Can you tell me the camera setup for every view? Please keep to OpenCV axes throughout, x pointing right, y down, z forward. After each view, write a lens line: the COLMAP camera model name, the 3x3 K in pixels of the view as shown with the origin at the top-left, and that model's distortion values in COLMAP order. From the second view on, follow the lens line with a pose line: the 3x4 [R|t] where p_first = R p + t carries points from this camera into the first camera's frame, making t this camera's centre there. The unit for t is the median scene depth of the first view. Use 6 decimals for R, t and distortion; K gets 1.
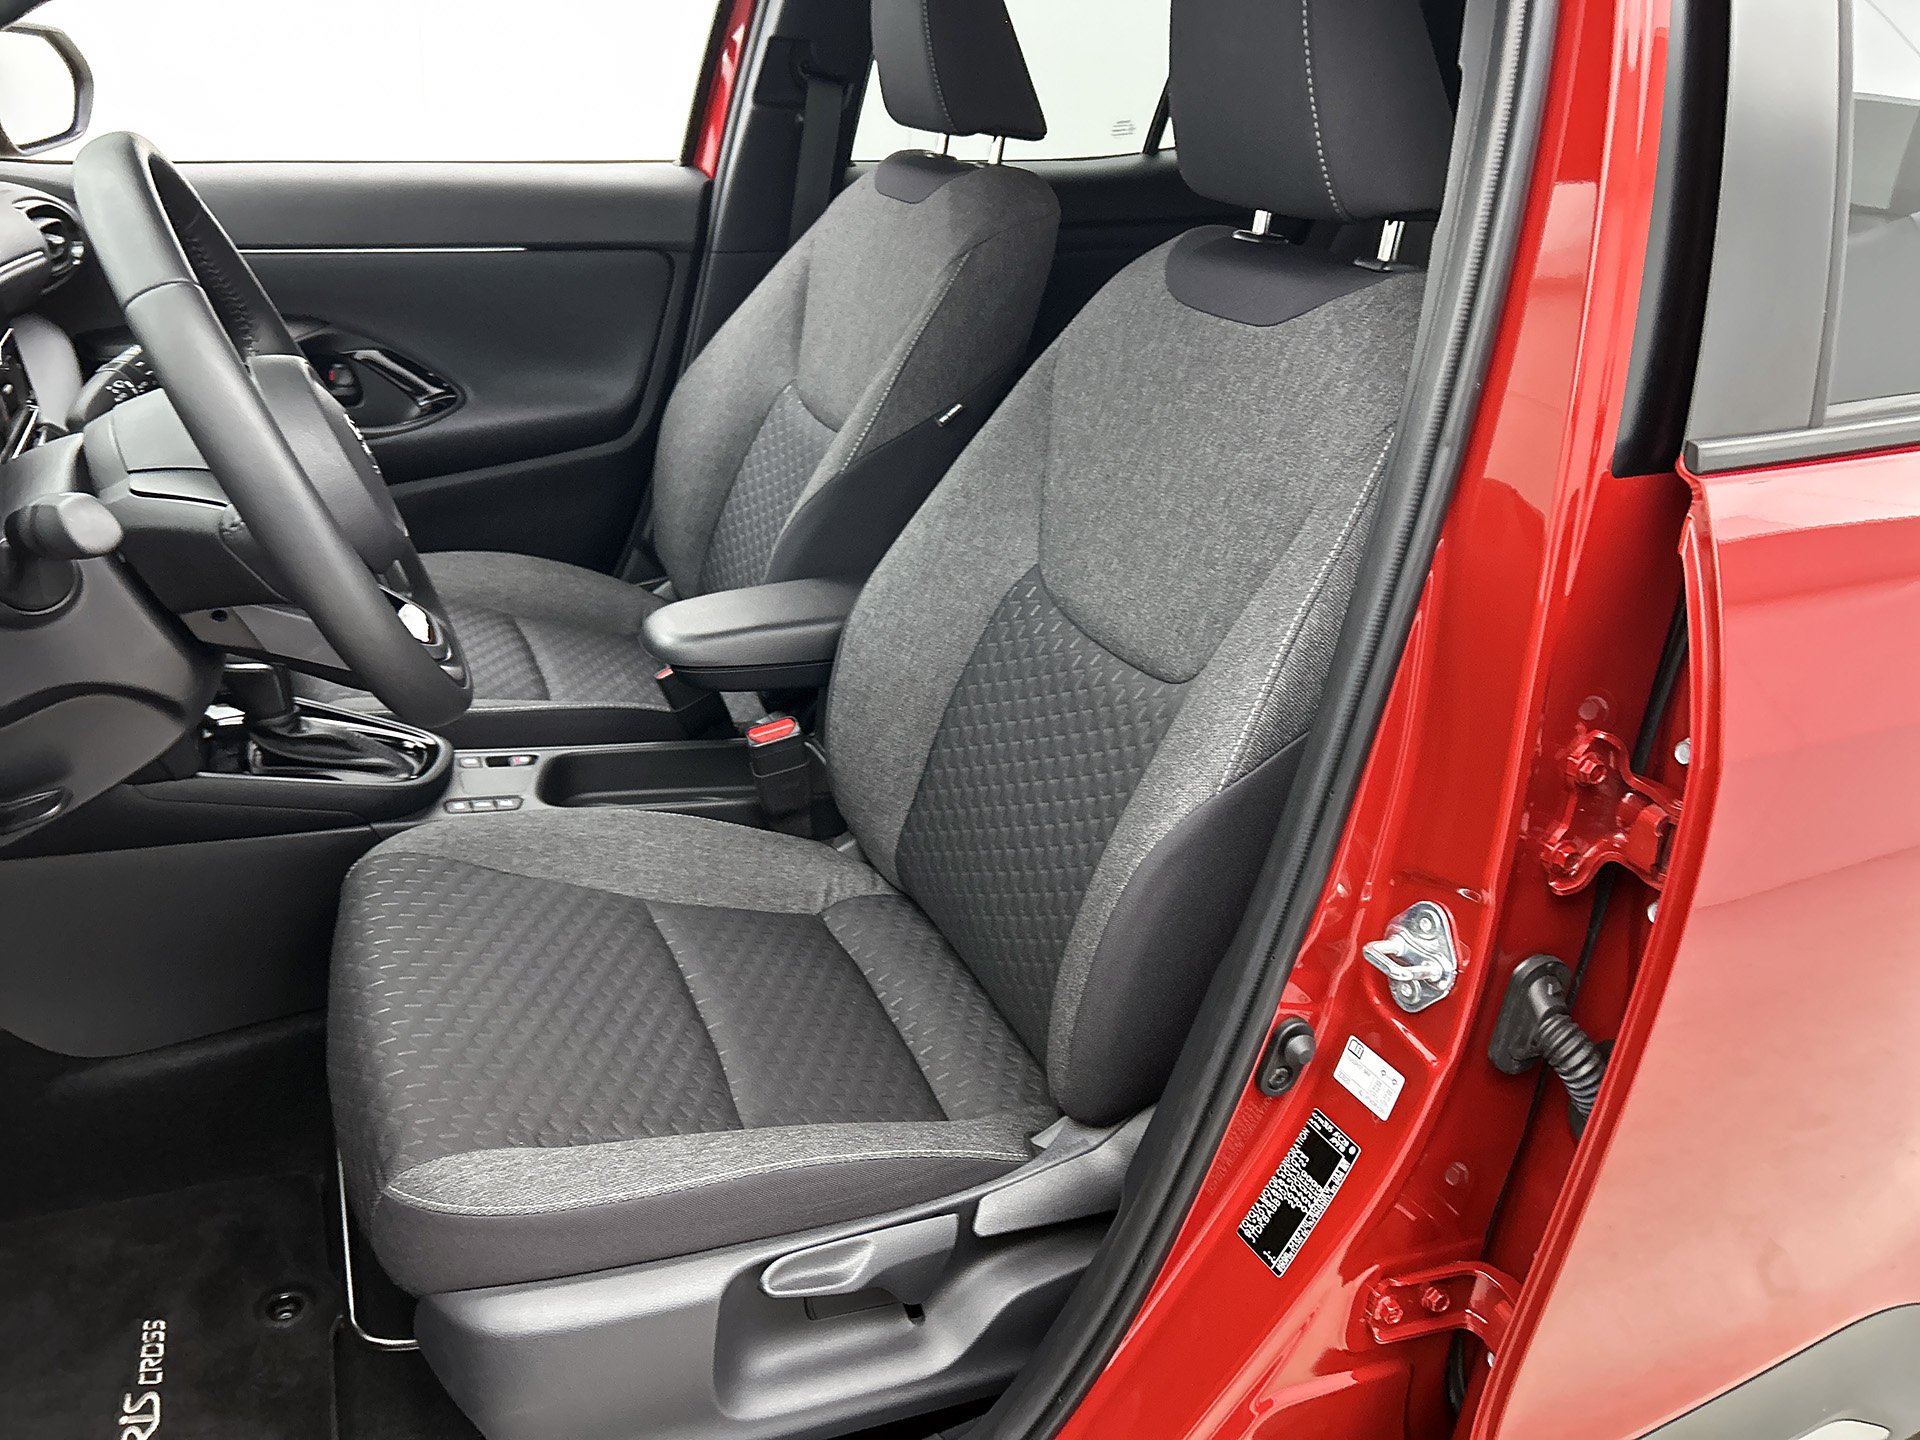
lens RADIAL K [[1450.9, 0, 960.0], [0, 1450.9, 720.0], [0, 0, 1]] dist [0.024128, -0.032210]
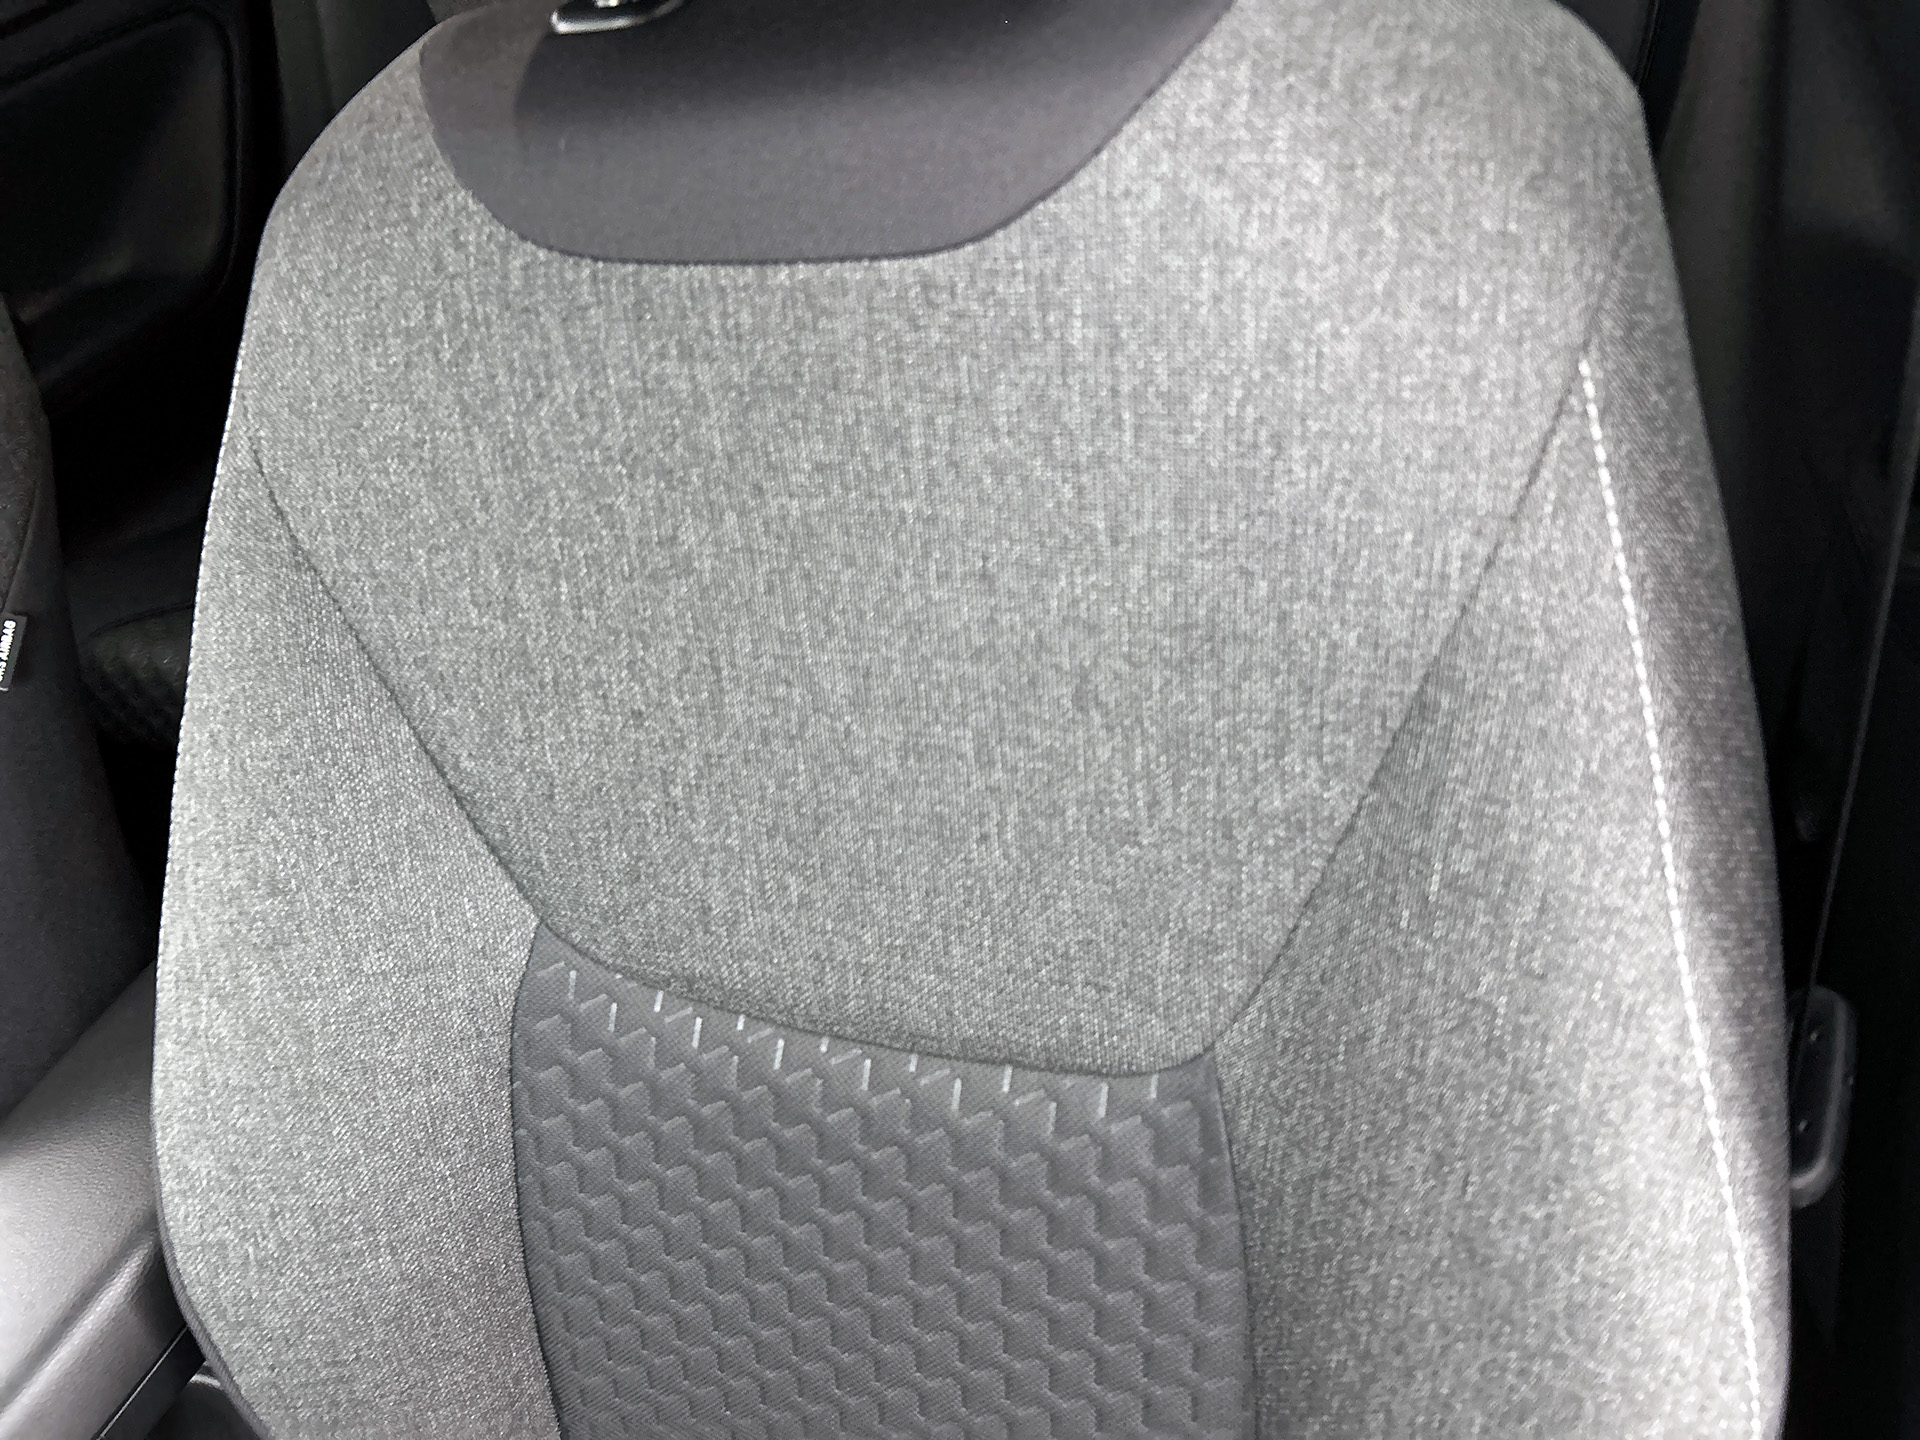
lens RADIAL K [[1450.9, 0, 960.0], [0, 1450.9, 720.0], [0, 0, 1]] dist [0.024128, -0.032210]
pose [[0.692634, -0.582776, 0.425006, -0.010825], [0.480934, 0.812273, 0.330023, -0.281937], [-0.537550, -0.024185, 0.842885, 0.660803]]
